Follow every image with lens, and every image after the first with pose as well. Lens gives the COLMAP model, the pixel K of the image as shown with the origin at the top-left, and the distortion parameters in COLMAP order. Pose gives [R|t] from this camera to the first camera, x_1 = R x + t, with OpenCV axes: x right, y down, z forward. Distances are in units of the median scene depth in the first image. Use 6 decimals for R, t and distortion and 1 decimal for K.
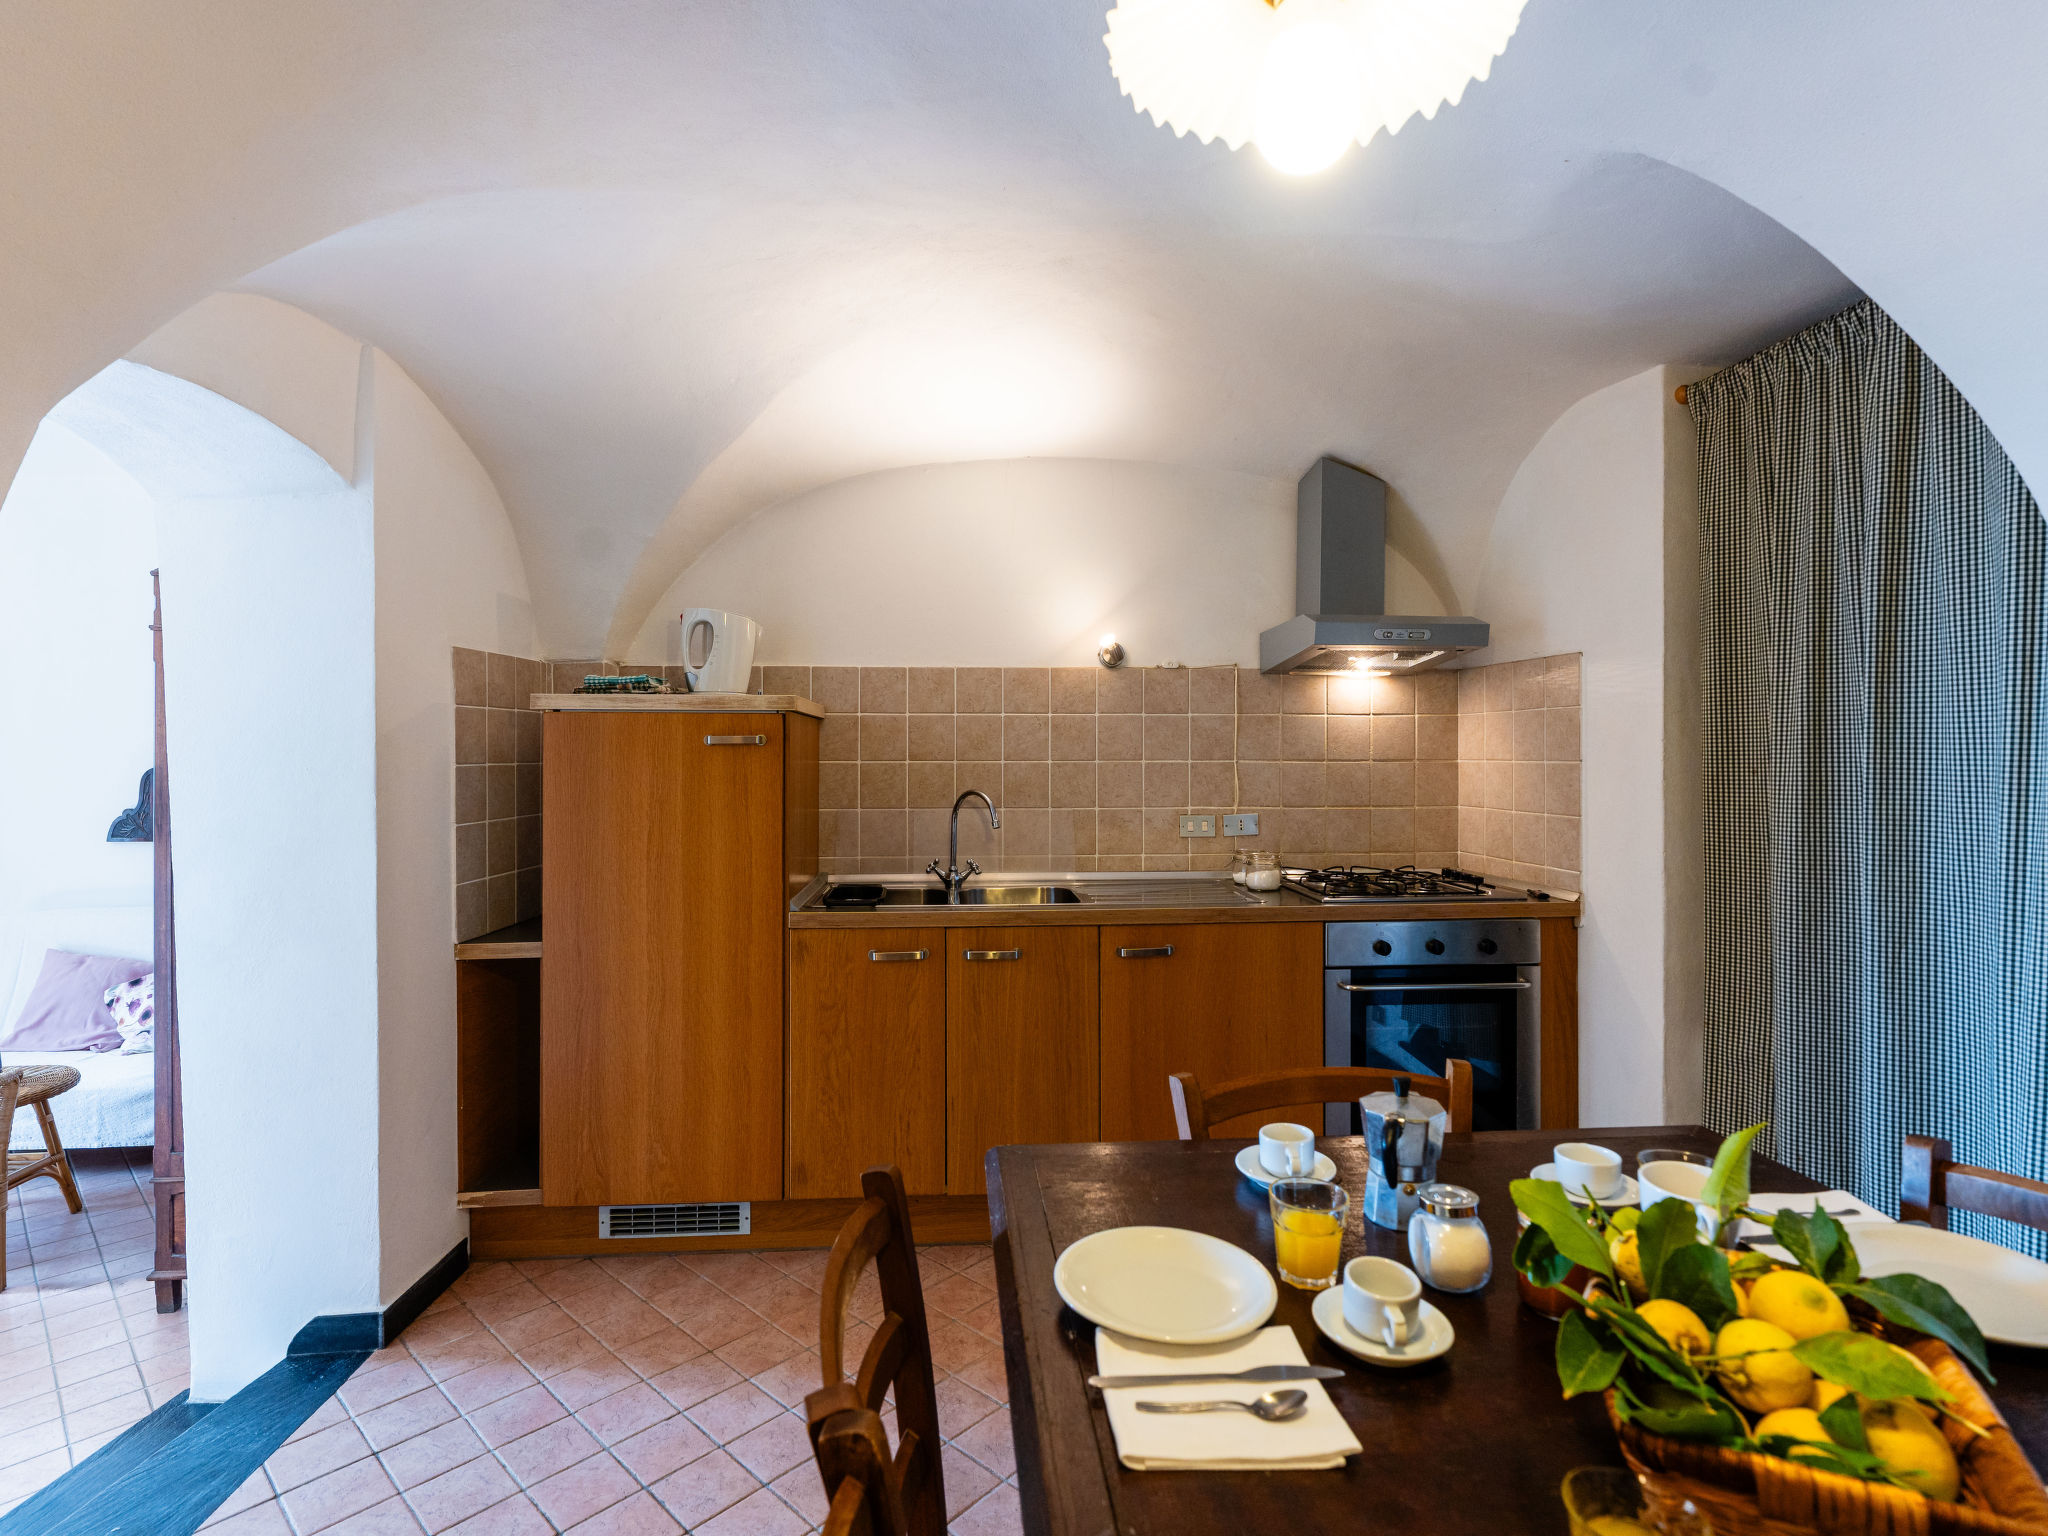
lens RADIAL K [[1078.0, 0, 1024.0], [0, 1078.0, 768.0], [0, 0, 1]] dist [-0.004879, 0.000250]
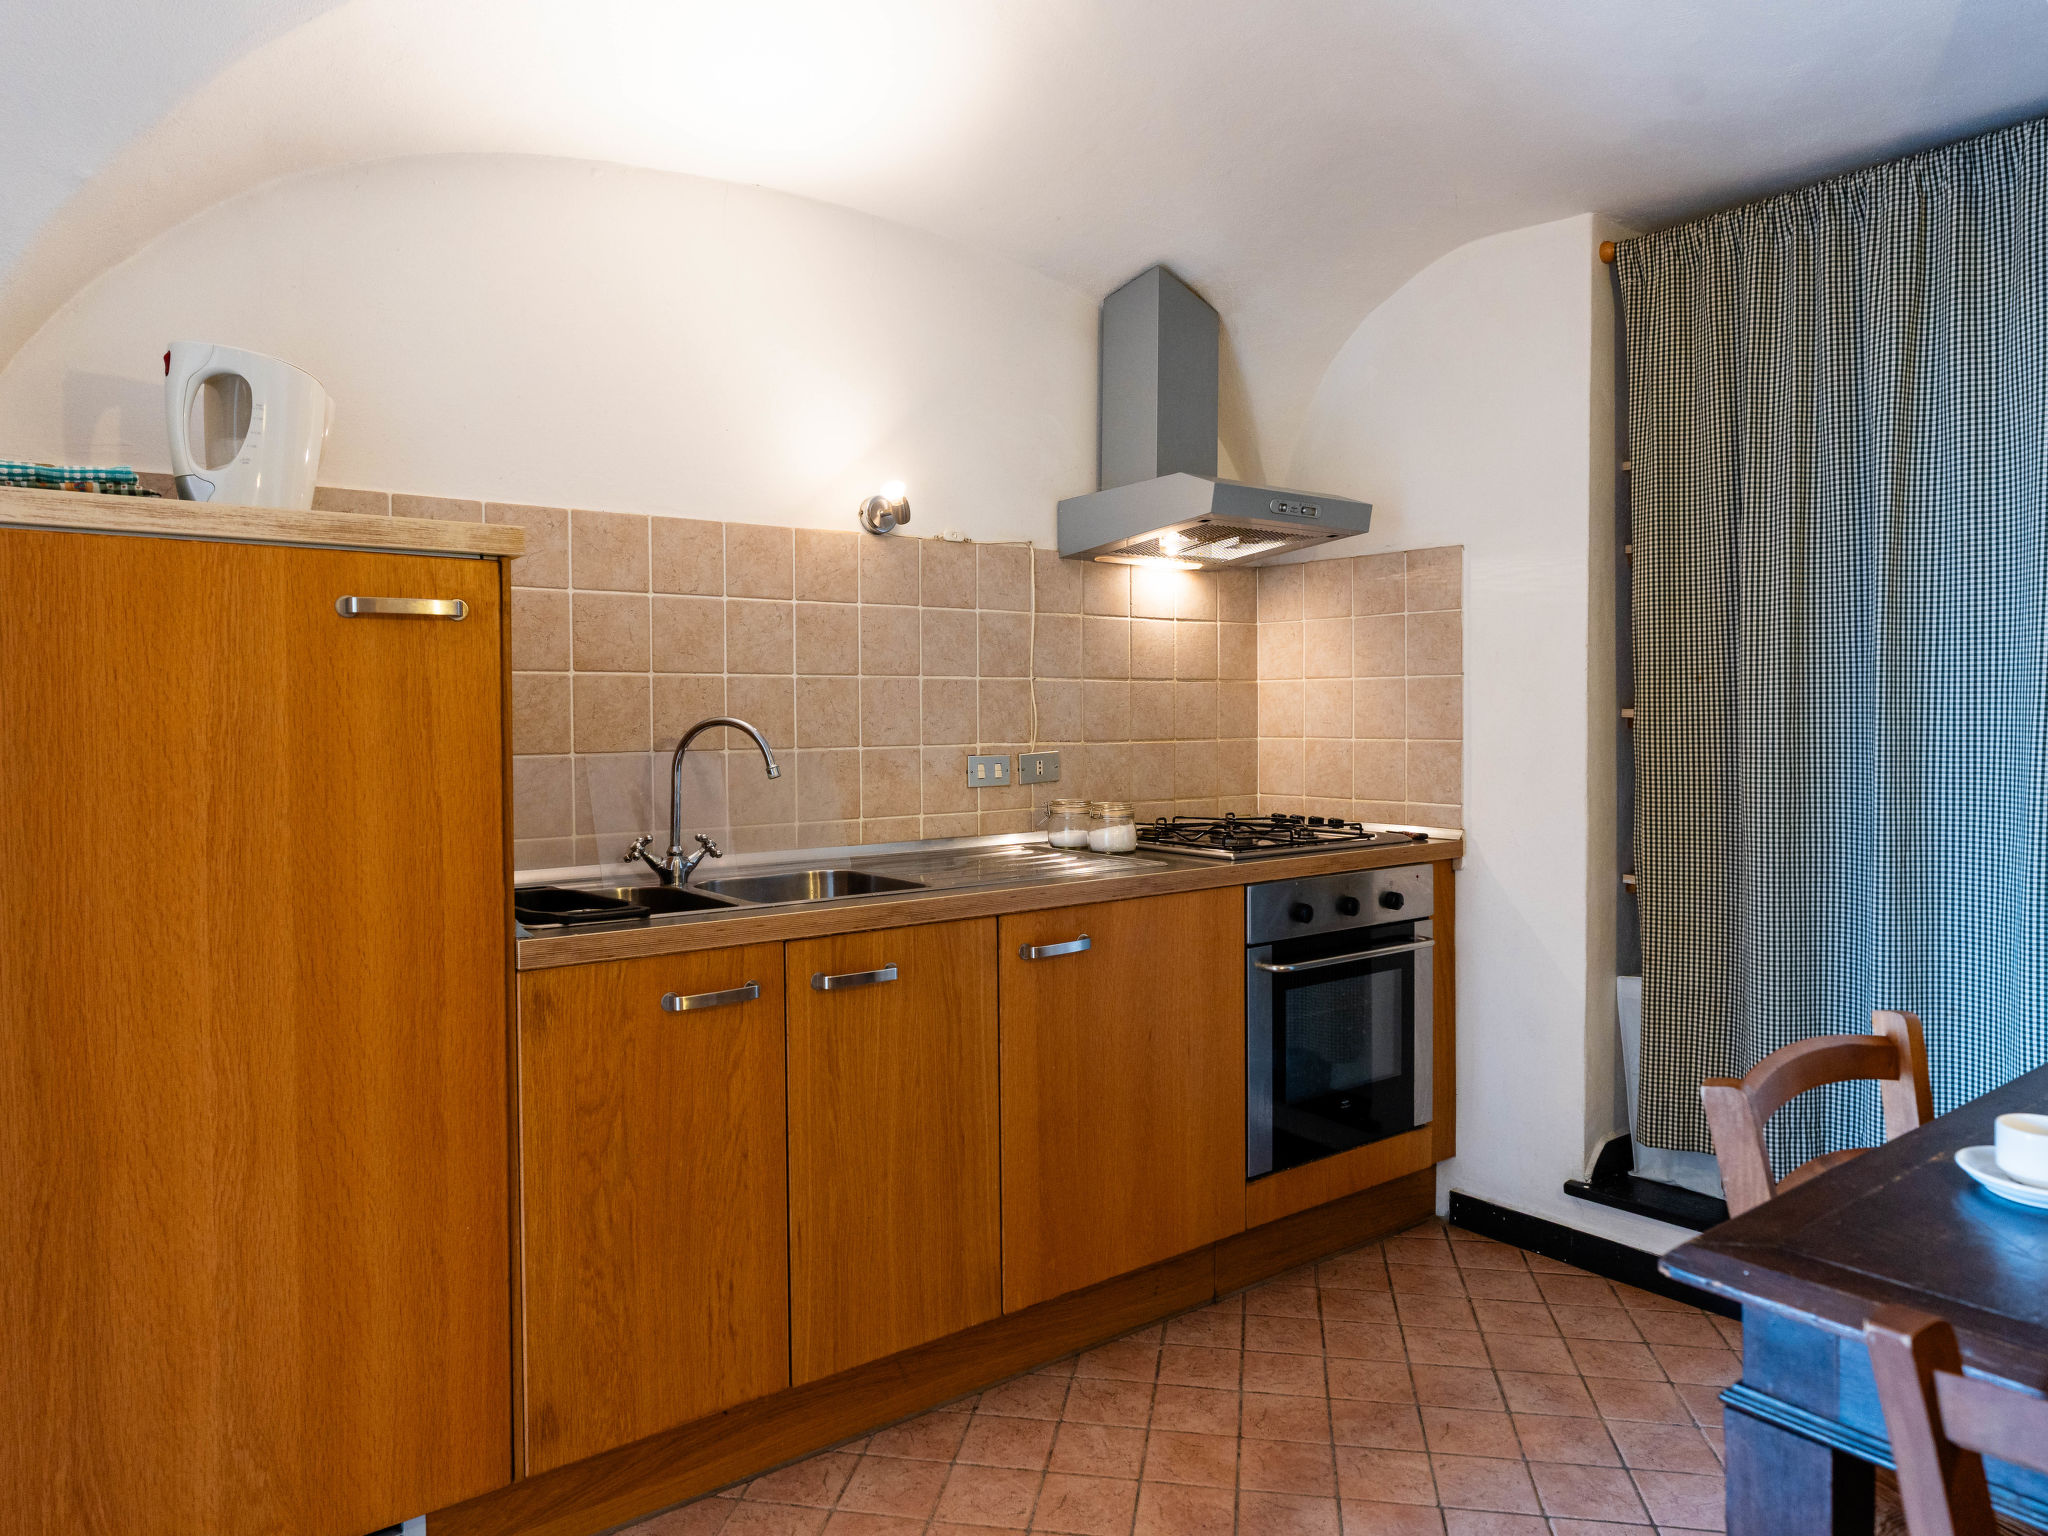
lens RADIAL K [[1366.3, 0, 1024.0], [0, 1366.3, 768.0], [0, 0, 1]] dist [-0.001750, 0.001165]
pose [[0.826387, -0.026145, 0.562496, -0.336323], [0.014143, 0.999570, 0.025684, 0.031195], [-0.562925, -0.013269, 0.826401, 0.269266]]
